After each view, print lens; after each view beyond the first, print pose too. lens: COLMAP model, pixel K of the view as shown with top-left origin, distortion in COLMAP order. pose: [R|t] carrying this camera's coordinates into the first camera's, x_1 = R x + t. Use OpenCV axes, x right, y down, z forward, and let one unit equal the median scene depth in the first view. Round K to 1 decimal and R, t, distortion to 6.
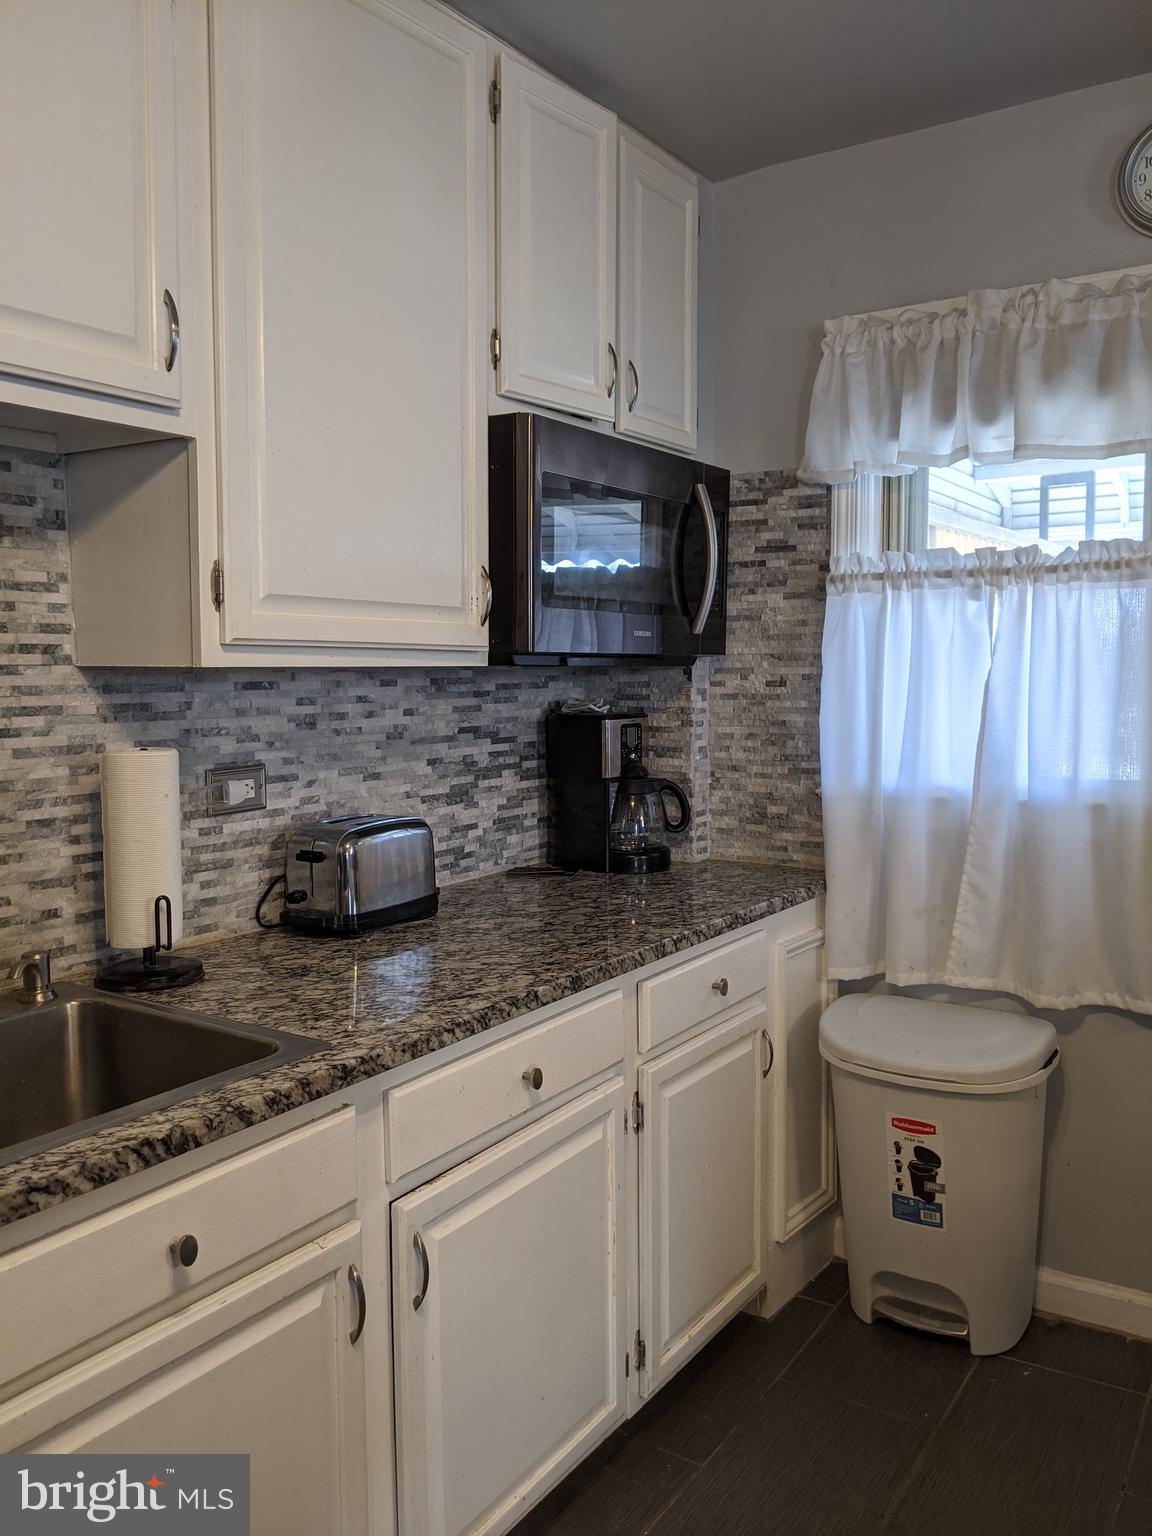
lens RADIAL K [[1230.1, 0, 591.9], [0, 1230.1, 763.0], [0, 0, 1]] dist [0.042621, -0.069511]
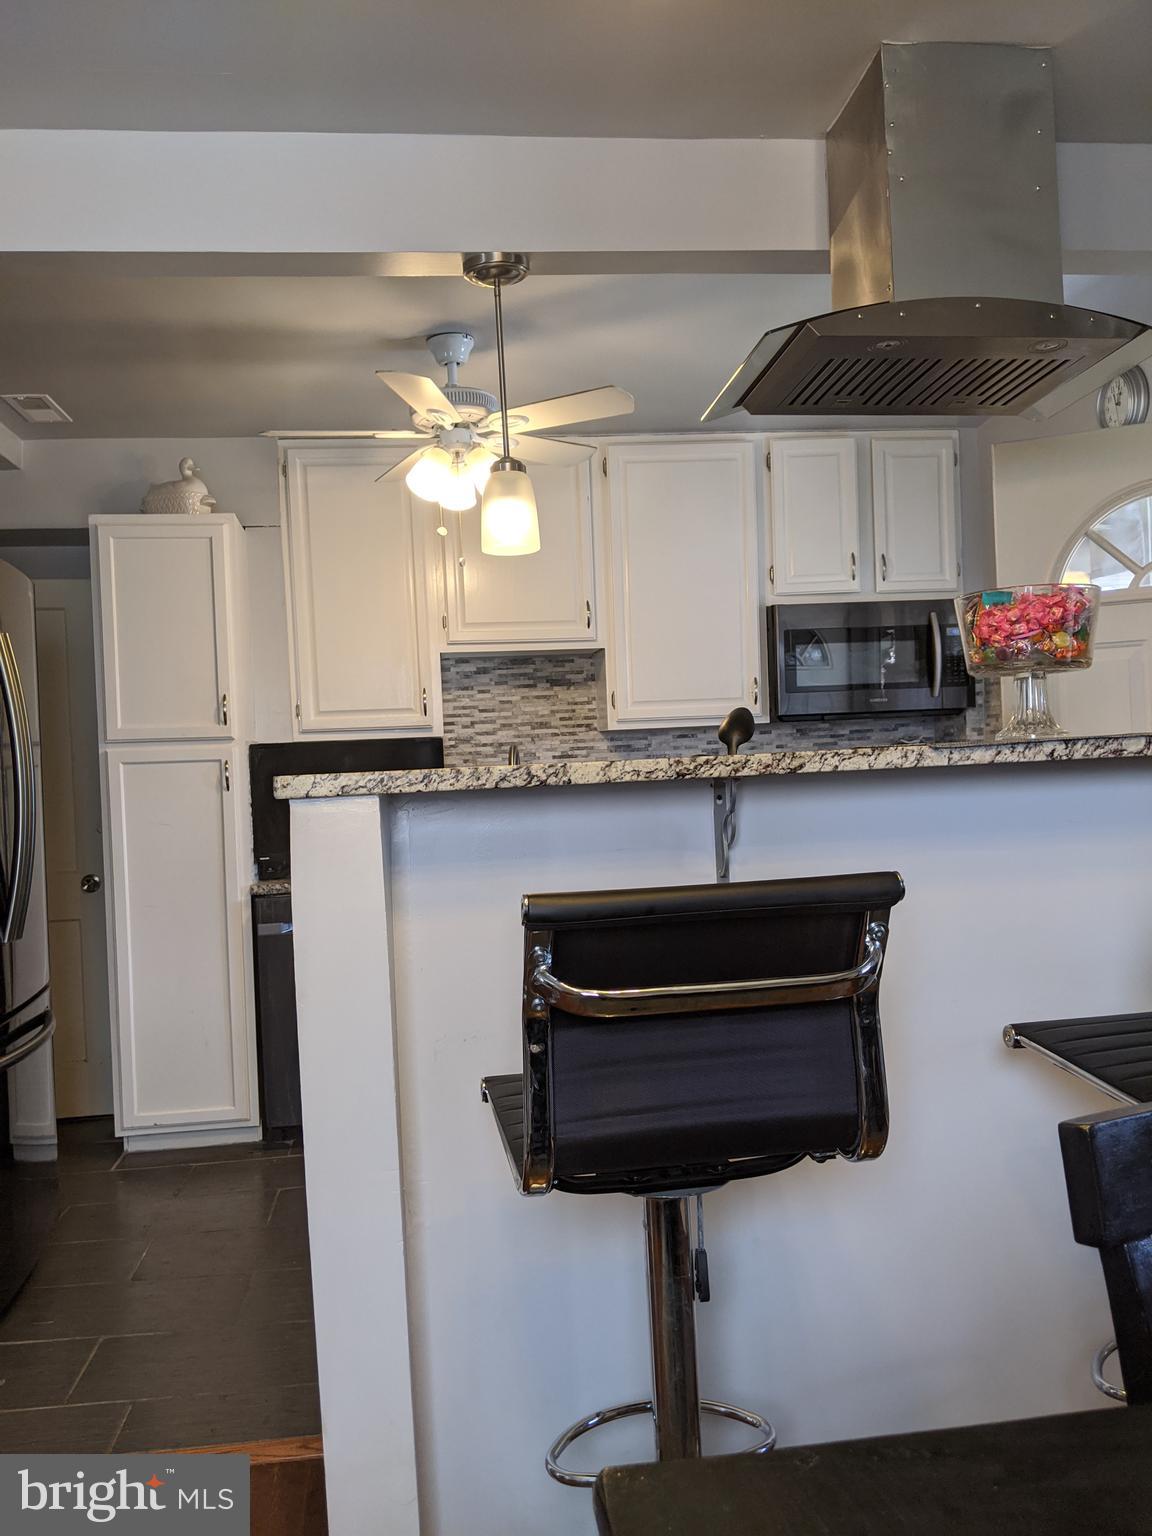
lens RADIAL K [[1230.1, 0, 578.1], [0, 1230.1, 771.0], [0, 0, 1]] dist [0.042621, -0.069511]
pose [[0.641909, -0.013669, -0.766659, 1.605931], [-0.017692, 0.999311, -0.032630, 0.095663], [0.766577, 0.034509, 0.641225, -0.737677]]
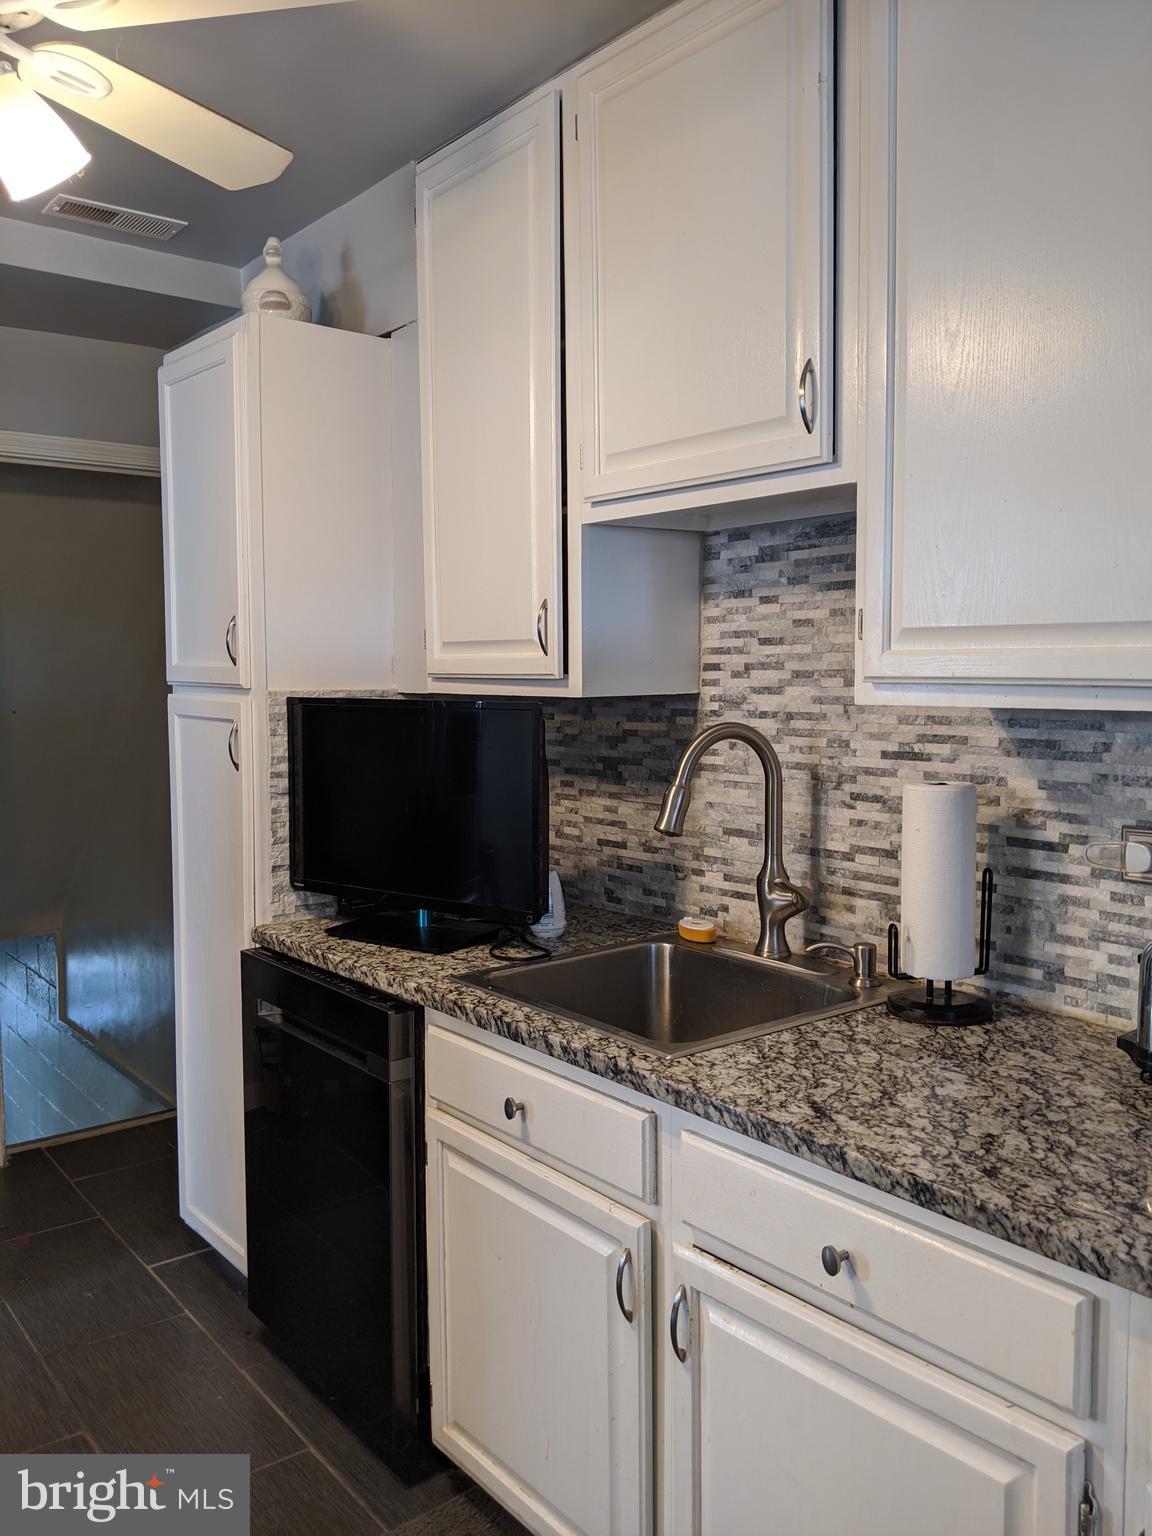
lens RADIAL K [[1230.1, 0, 582.5], [0, 1230.1, 761.7], [0, 0, 1]] dist [0.042621, -0.069511]
pose [[-0.325560, 0.076626, -0.942411, 0.675289], [-0.065477, 0.992491, 0.103317, -0.113003], [0.943252, 0.095342, -0.318098, 1.035891]]
